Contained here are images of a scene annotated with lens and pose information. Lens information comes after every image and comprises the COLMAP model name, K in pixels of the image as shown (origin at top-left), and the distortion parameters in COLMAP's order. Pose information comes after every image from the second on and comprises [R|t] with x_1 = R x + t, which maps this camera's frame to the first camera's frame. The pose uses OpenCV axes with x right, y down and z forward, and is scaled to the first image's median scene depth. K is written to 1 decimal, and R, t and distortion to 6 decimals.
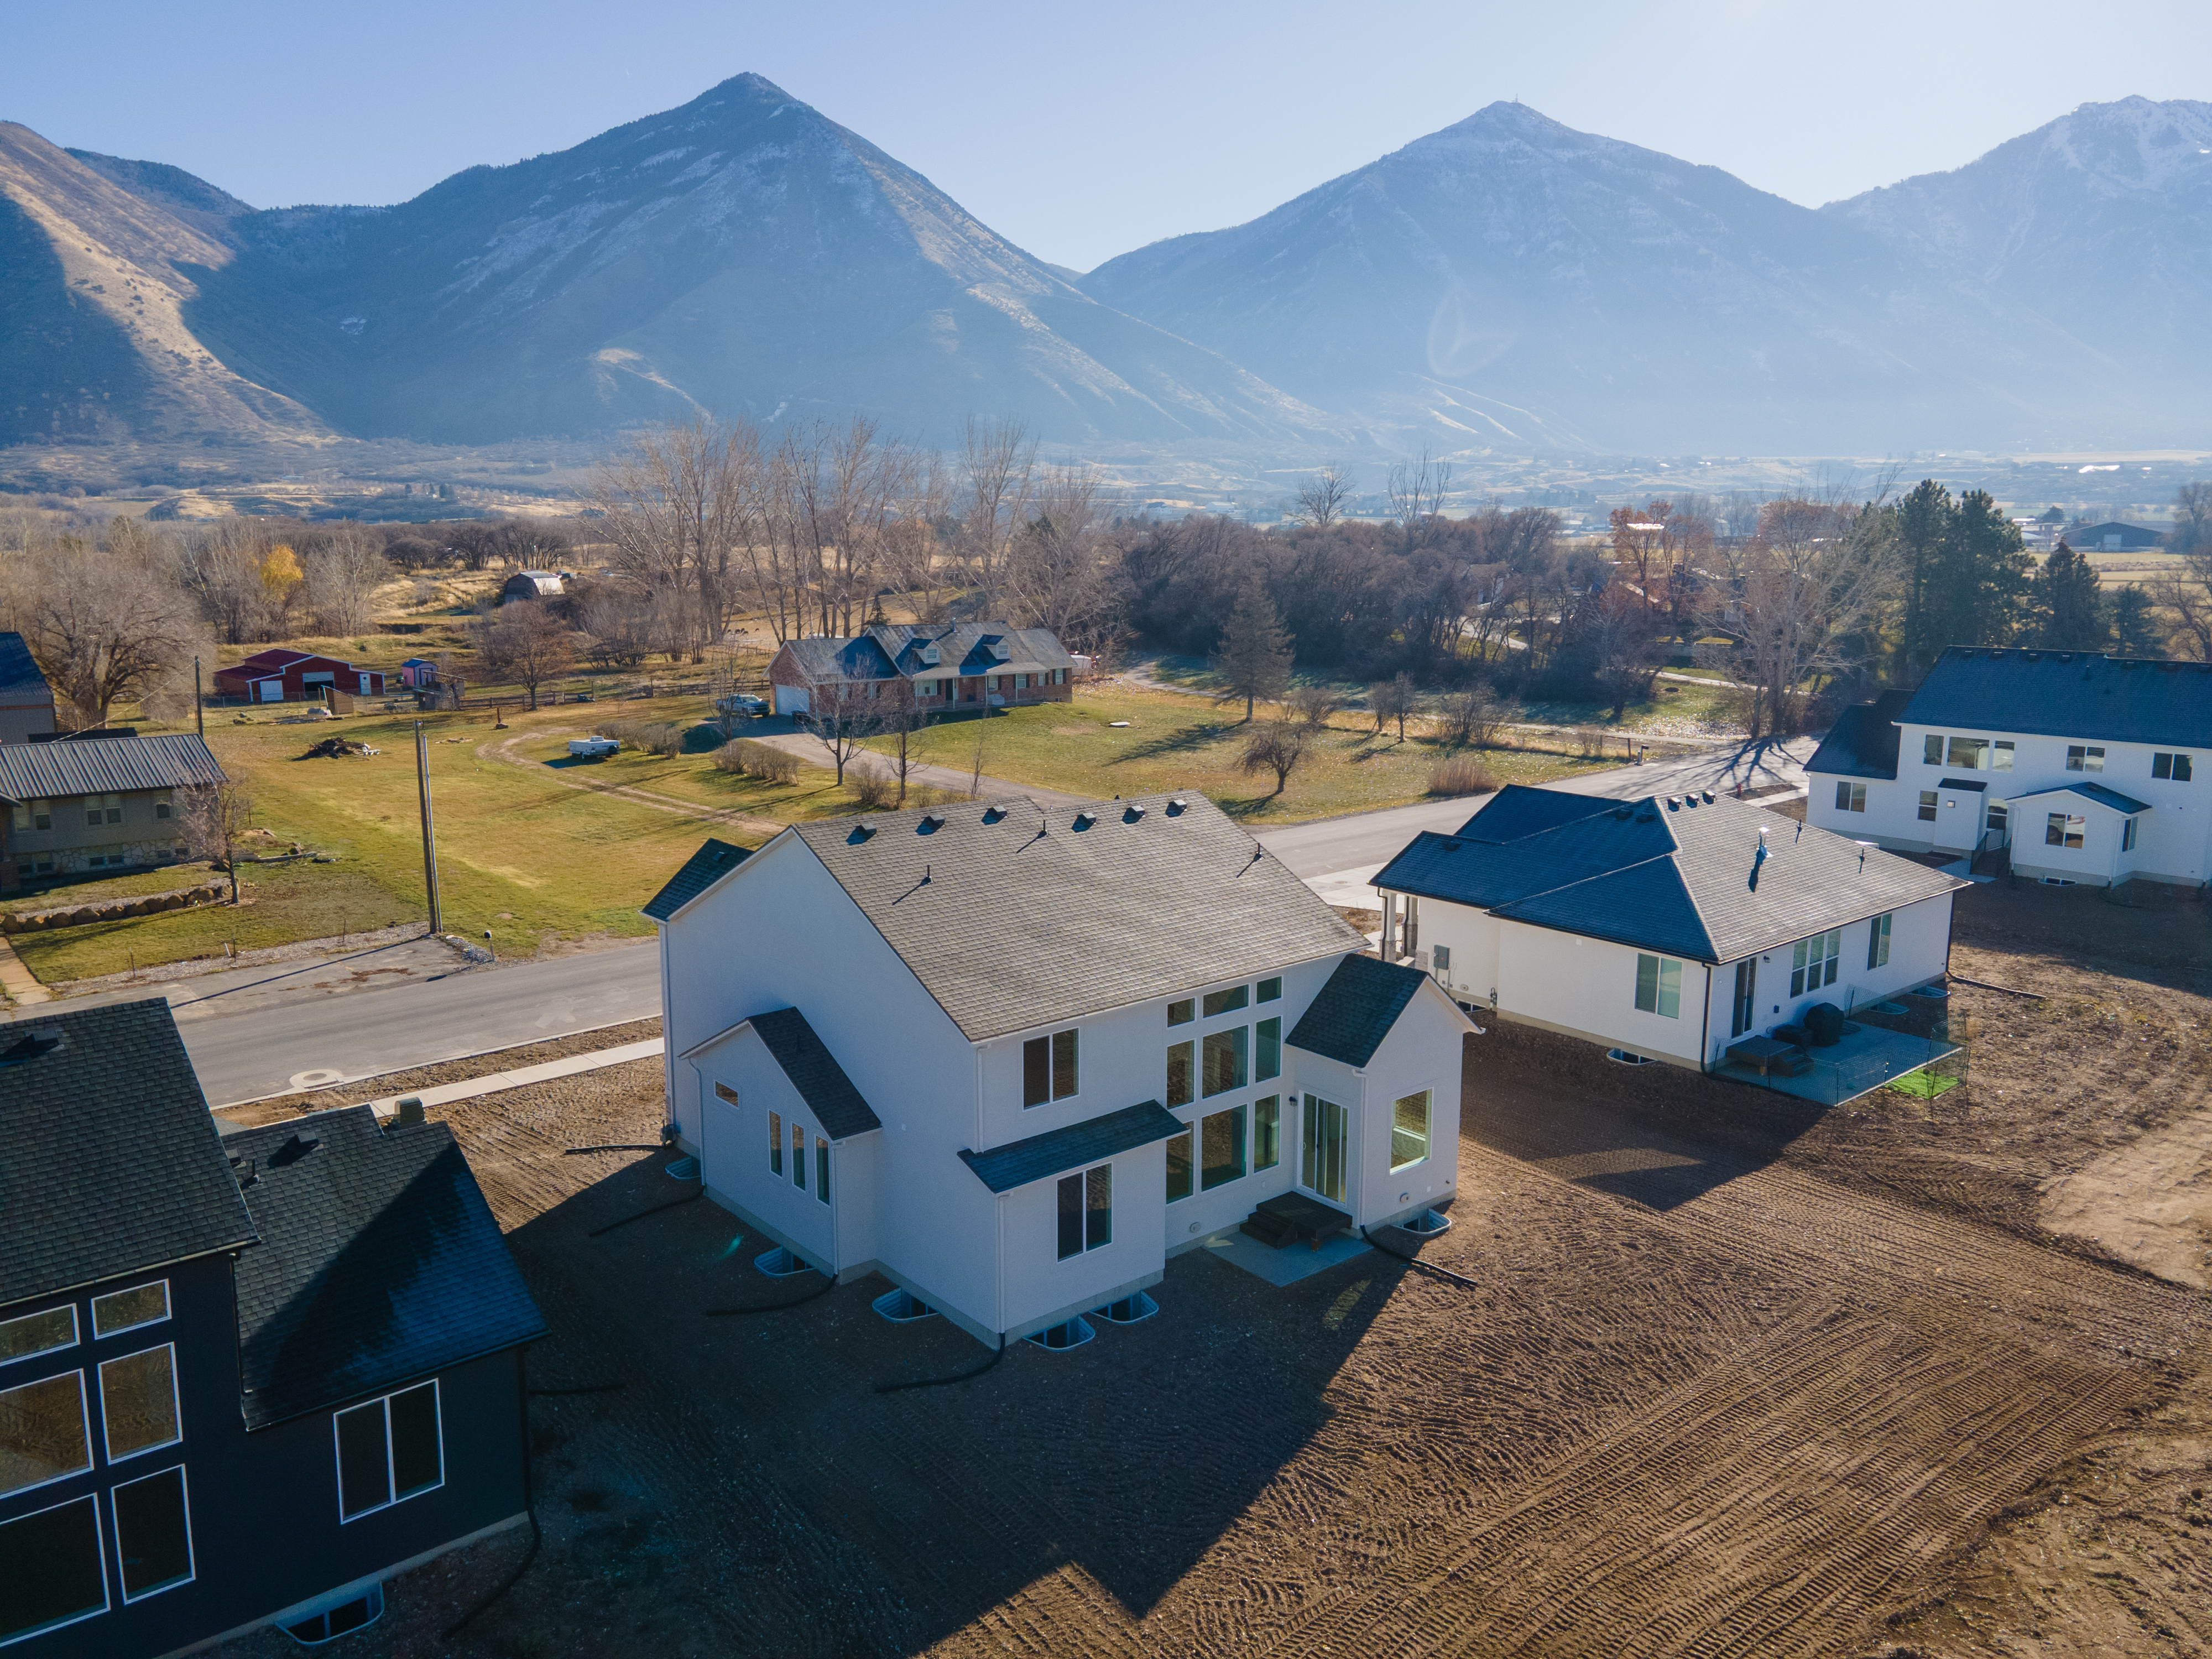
lens RADIAL K [[1605.7, 0, 1089.3], [0, 1605.7, 831.1], [0, 0, 1]] dist [0.035904, 0.005186]
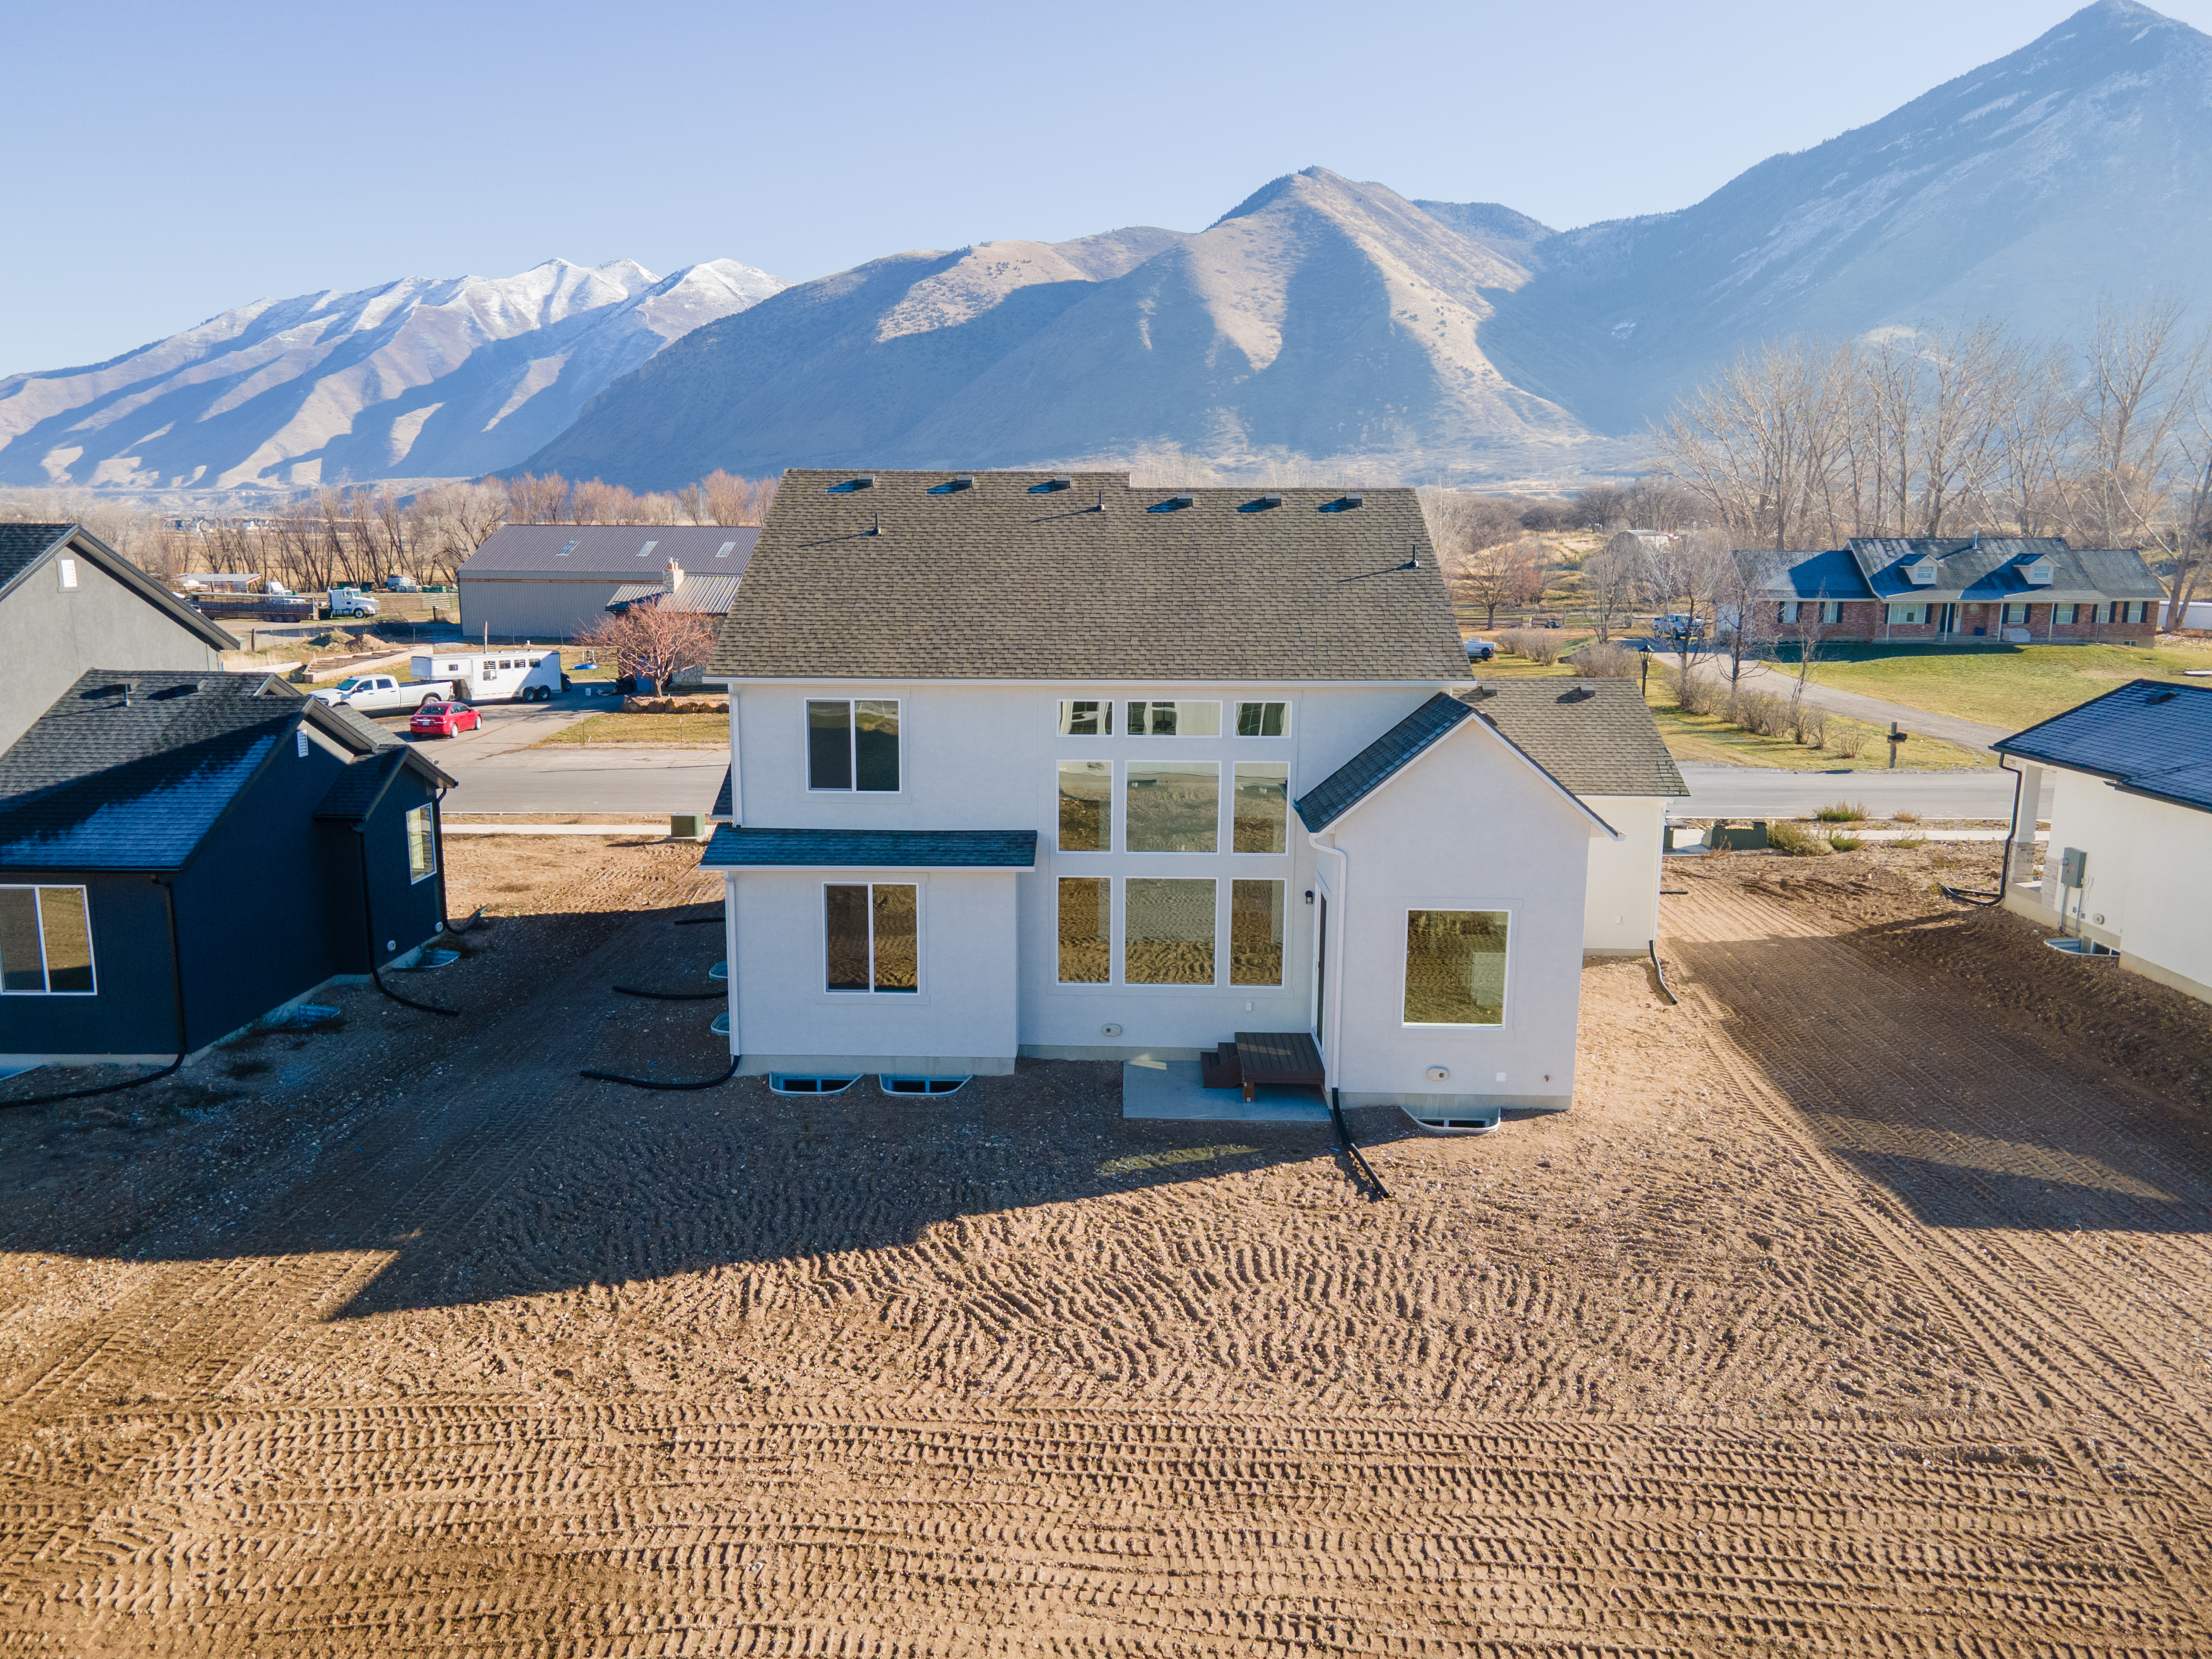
lens RADIAL K [[1609.7, 0, 1087.5], [0, 1609.7, 827.1], [0, 0, 1]] dist [0.019170, 0.056837]
pose [[0.752290, 0.124445, -0.646972, 0.452613], [-0.124546, 0.991155, 0.045829, 0.110074], [0.646953, 0.046101, 0.761135, 0.389473]]
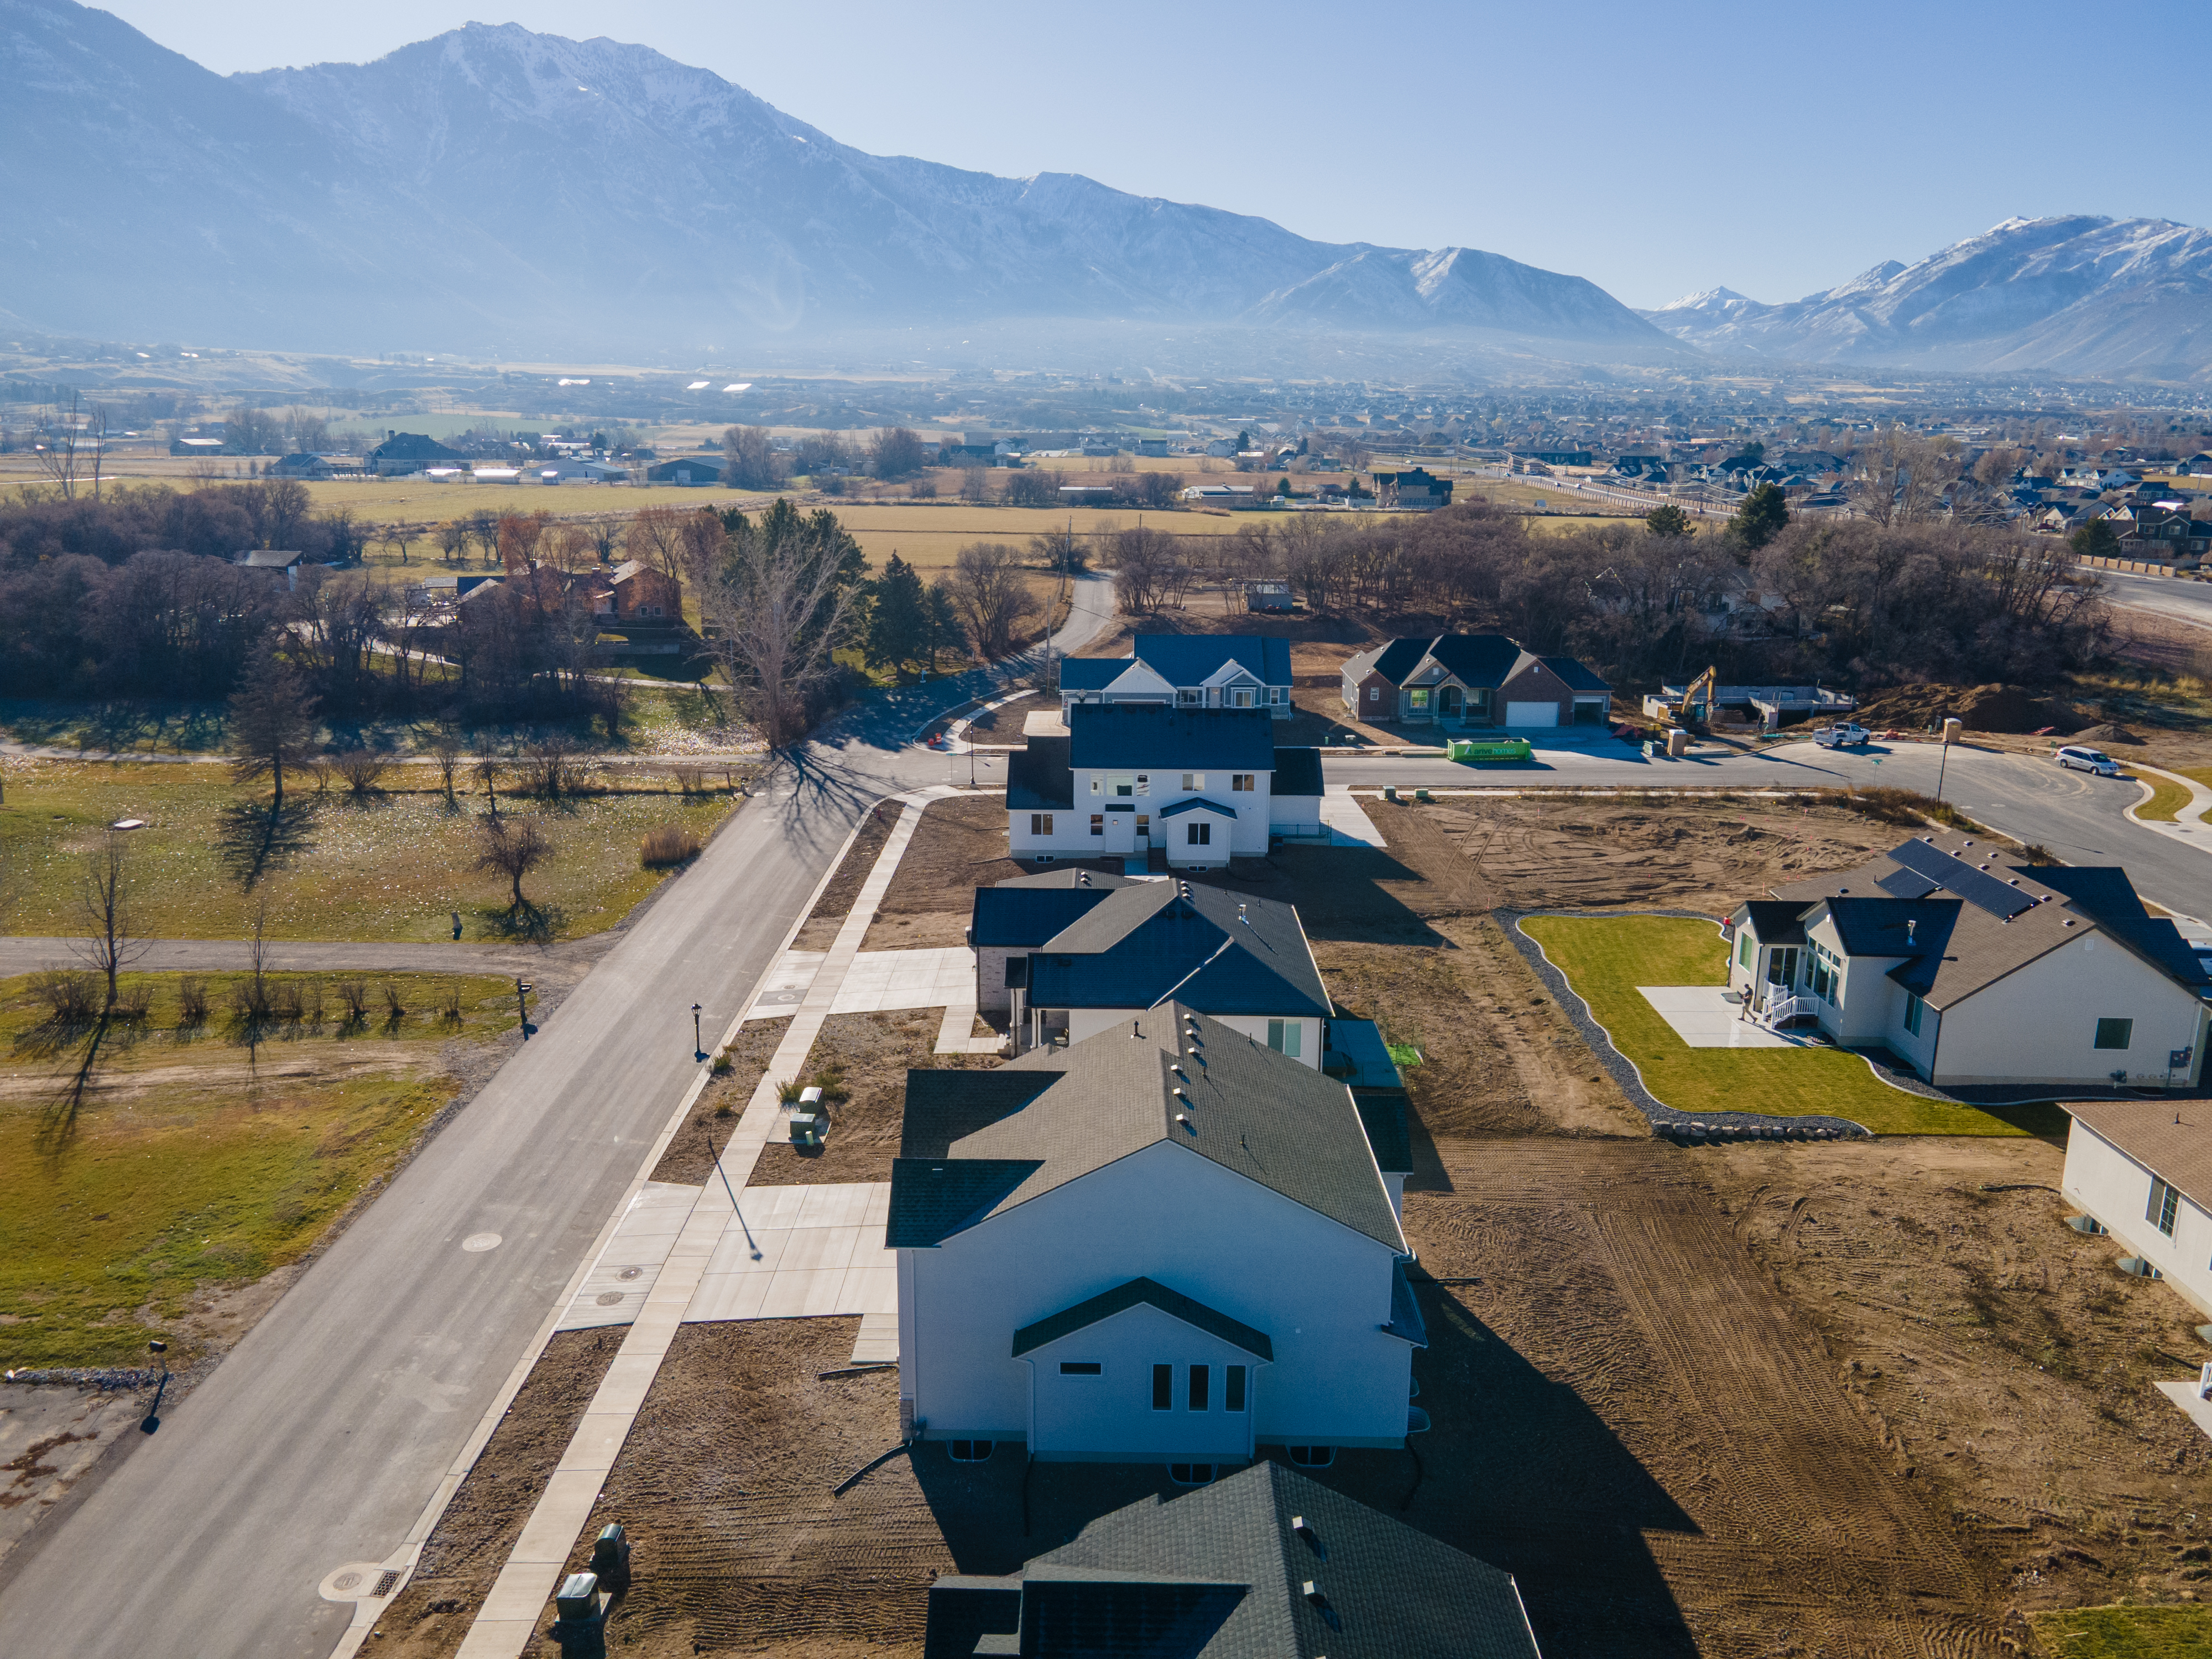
lens RADIAL K [[1598.2, 0, 1070.1], [0, 1598.2, 860.0], [0, 0, 1]] dist [0.028501, 0.002118]
pose [[0.661867, -0.192693, 0.724432, -0.941108], [0.133491, 0.981248, 0.139042, -0.343706], [-0.737640, 0.004677, 0.675178, 0.189650]]
